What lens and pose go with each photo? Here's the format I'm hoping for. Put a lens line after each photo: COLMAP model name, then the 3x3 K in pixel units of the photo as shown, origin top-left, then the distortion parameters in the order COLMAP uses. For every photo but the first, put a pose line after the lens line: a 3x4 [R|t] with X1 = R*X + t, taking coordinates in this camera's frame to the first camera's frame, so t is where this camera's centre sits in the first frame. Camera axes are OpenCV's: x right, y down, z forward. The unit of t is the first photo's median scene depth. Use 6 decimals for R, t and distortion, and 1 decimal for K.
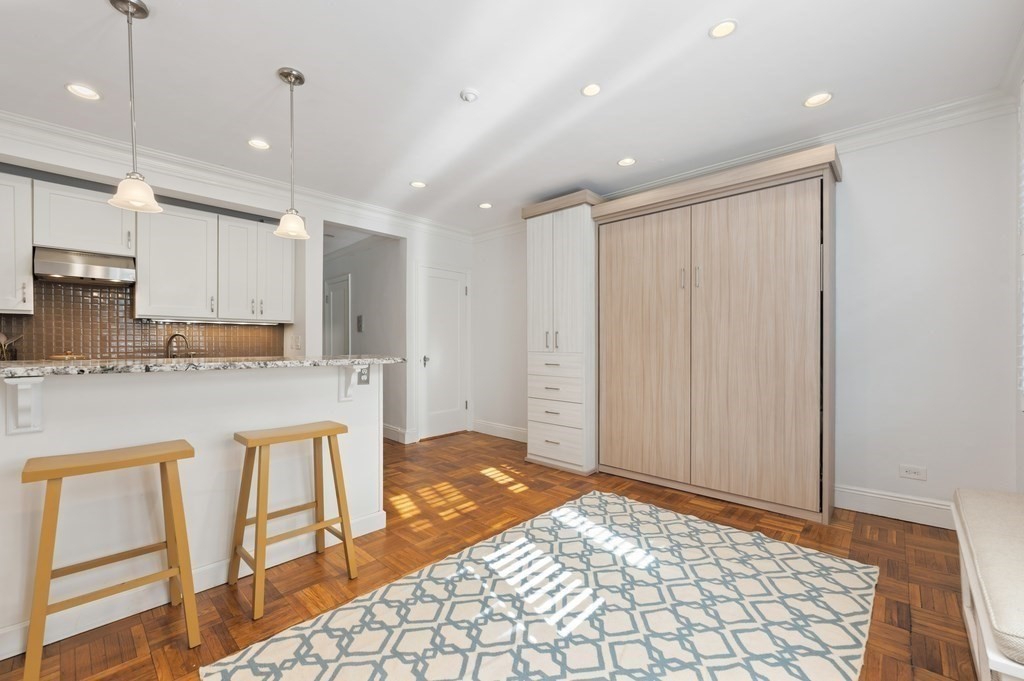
lens RADIAL K [[415.7, 0, 510.3], [0, 415.7, 344.3], [0, 0, 1]] dist [-0.001877, -0.000006]
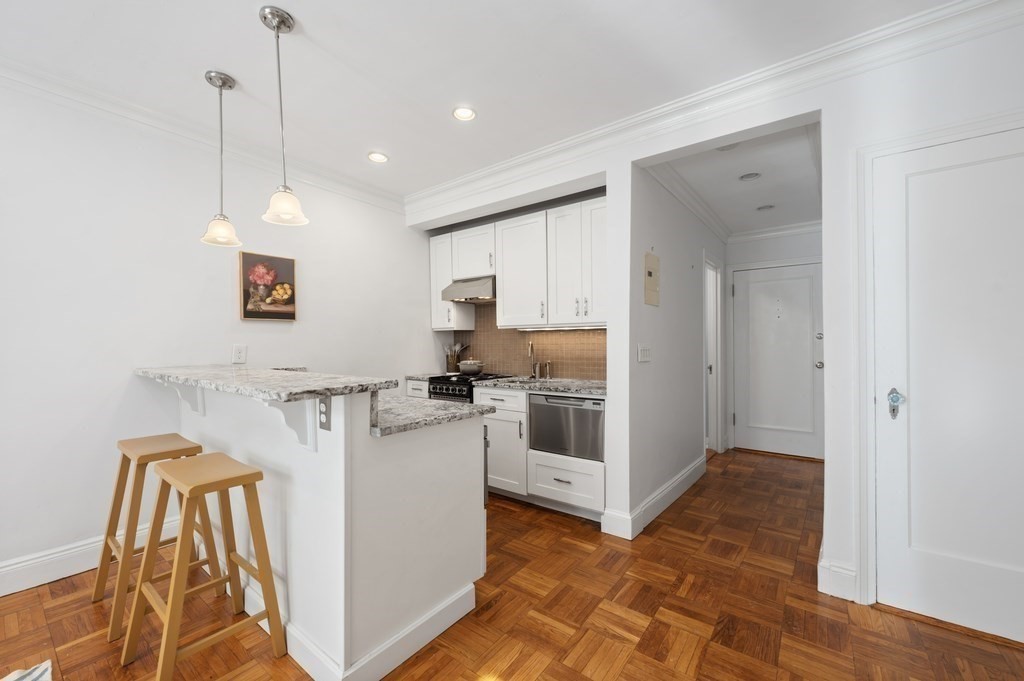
lens RADIAL K [[407.6, 0, 511.3], [0, 407.6, 344.8], [0, 0, 1]] dist [-0.003662, -0.000120]
pose [[0.102187, -0.003218, -0.994760, 0.281424], [0.001544, 0.999994, -0.003076, -0.025418], [0.994764, -0.001221, 0.102191, 1.372510]]
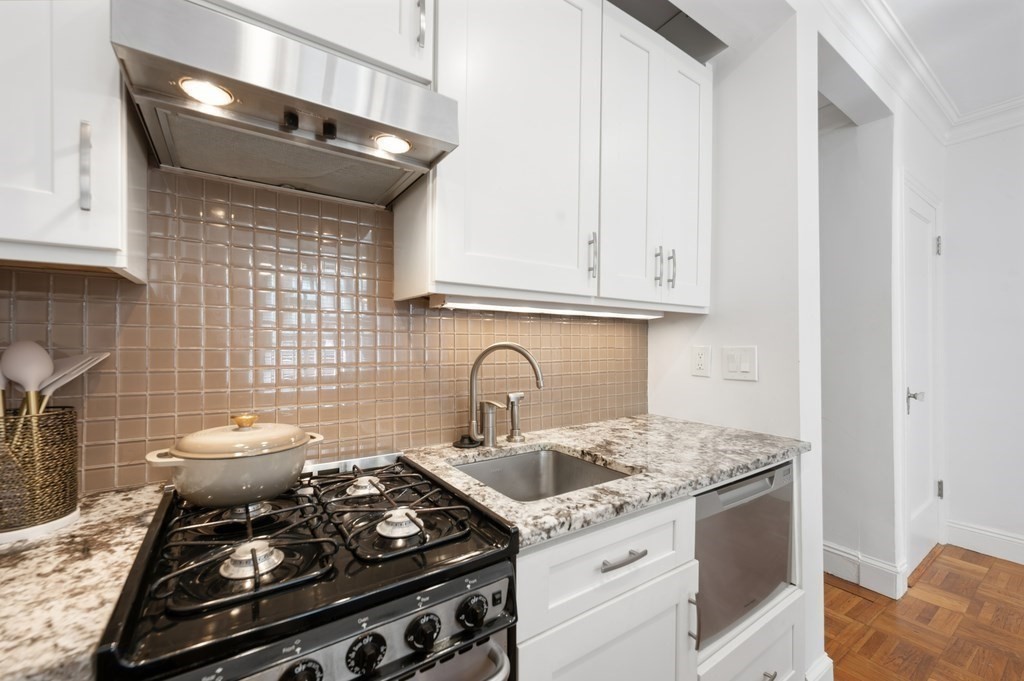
lens RADIAL K [[415.7, 0, 510.3], [0, 415.7, 344.3], [0, 0, 1]] dist [-0.001877, -0.000006]
pose [[0.975071, -0.000292, -0.221894, -1.158083], [-0.000558, 0.999993, -0.003766, -0.037046], [0.221893, 0.003796, 0.975064, 1.071588]]
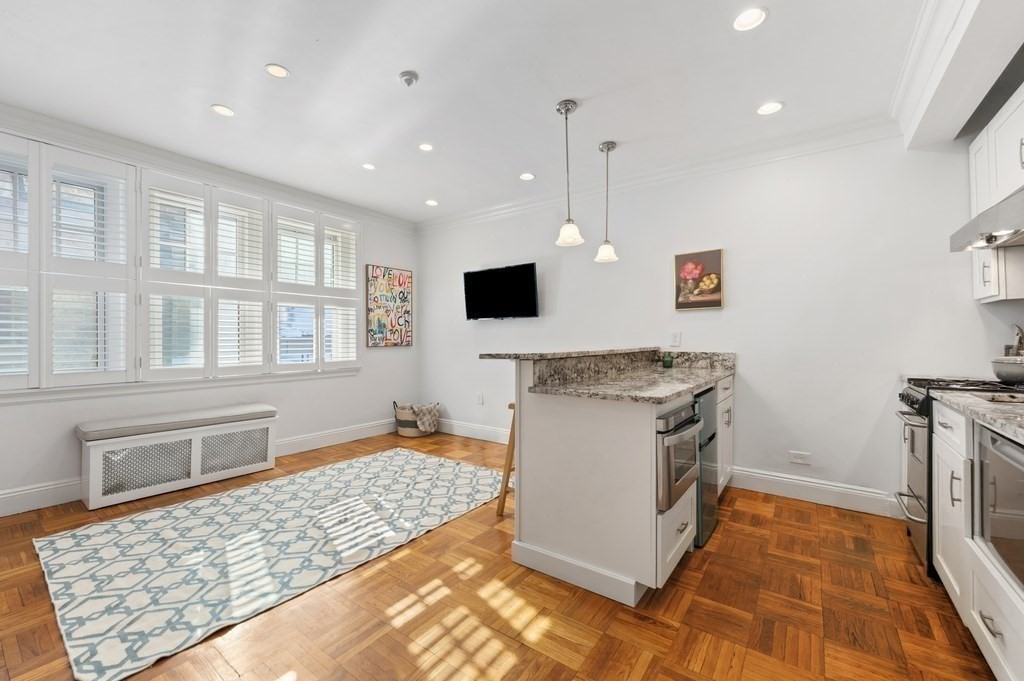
lens RADIAL K [[414.8, 0, 510.4], [0, 414.8, 342.0], [0, 0, 1]] dist [-0.000666, -0.000315]
pose [[-0.992719, -0.000197, -0.120453, -0.236661], [-0.001082, 0.999973, 0.007275, -0.000374], [0.120448, 0.007353, -0.992692, 2.146092]]
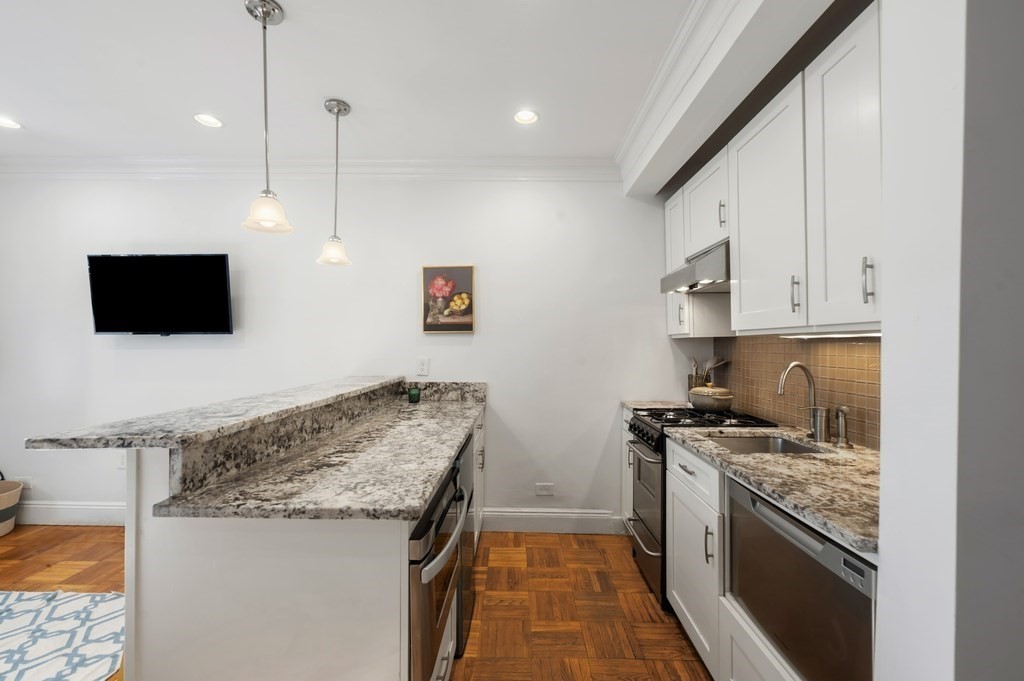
lens RADIAL K [[411.6, 0, 511.6], [0, 411.6, 344.2], [0, 0, 1]] dist [-0.002144, -0.000140]
pose [[-0.742997, -0.006758, -0.669261, -0.378031], [-0.006569, 0.999974, -0.002805, -0.070151], [0.669262, 0.002312, -0.743023, 1.824785]]
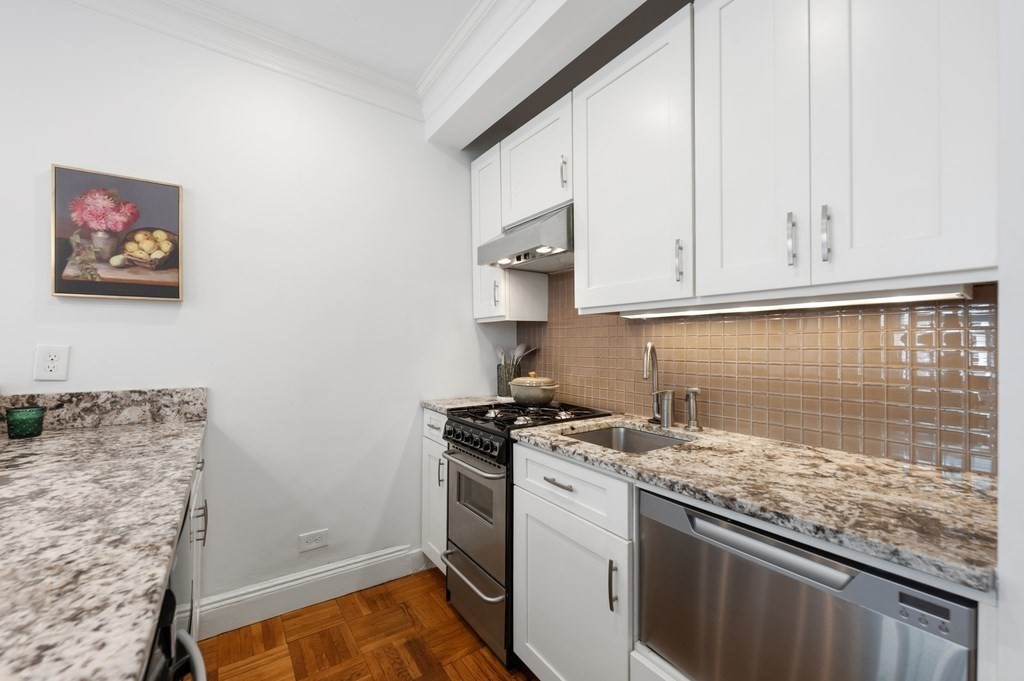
lens RADIAL K [[410.4, 0, 510.0], [0, 410.4, 342.9], [0, 0, 1]] dist [-0.002081, -0.000102]
pose [[-0.210961, -0.009542, -0.977448, -0.555986], [-0.007779, 0.999937, -0.008083, -0.033954], [0.977463, 0.005898, -0.211022, 1.523663]]
